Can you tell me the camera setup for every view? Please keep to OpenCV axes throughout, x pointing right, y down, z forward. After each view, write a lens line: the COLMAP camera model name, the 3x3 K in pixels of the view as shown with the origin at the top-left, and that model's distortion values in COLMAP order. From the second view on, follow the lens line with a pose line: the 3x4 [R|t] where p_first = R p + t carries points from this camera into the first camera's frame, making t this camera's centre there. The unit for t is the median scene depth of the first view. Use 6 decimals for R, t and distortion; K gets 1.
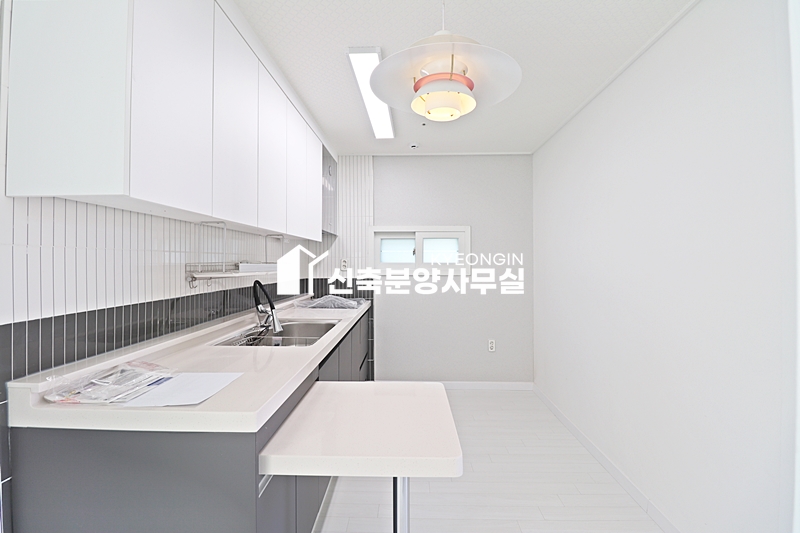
lens RADIAL K [[372.7, 0, 403.8], [0, 372.7, 260.3], [0, 0, 1]] dist [-0.001206, -0.013906]
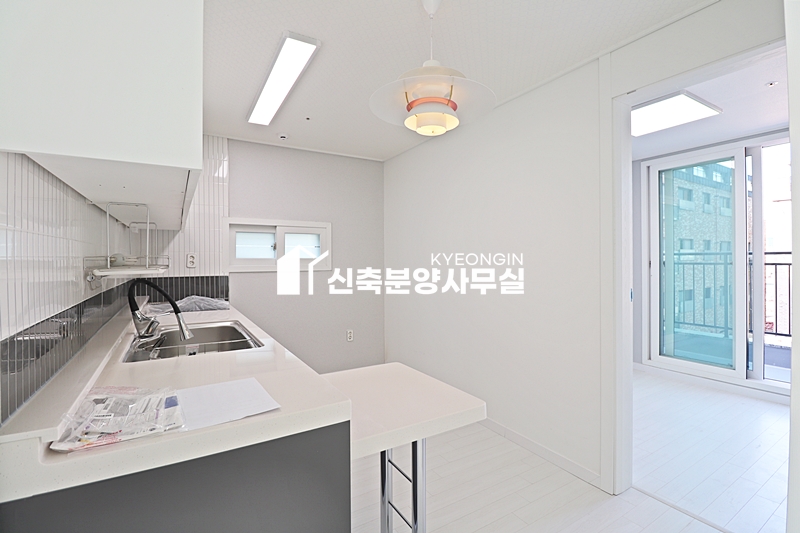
lens RADIAL K [[372.7, 0, 403.8], [0, 372.7, 260.3], [0, 0, 1]] dist [-0.001206, -0.013906]
pose [[0.836338, -0.001980, 0.548210, -0.263269], [-0.001982, 0.999976, 0.006636, 0.005810], [-0.548210, -0.006637, 0.836314, 0.022694]]
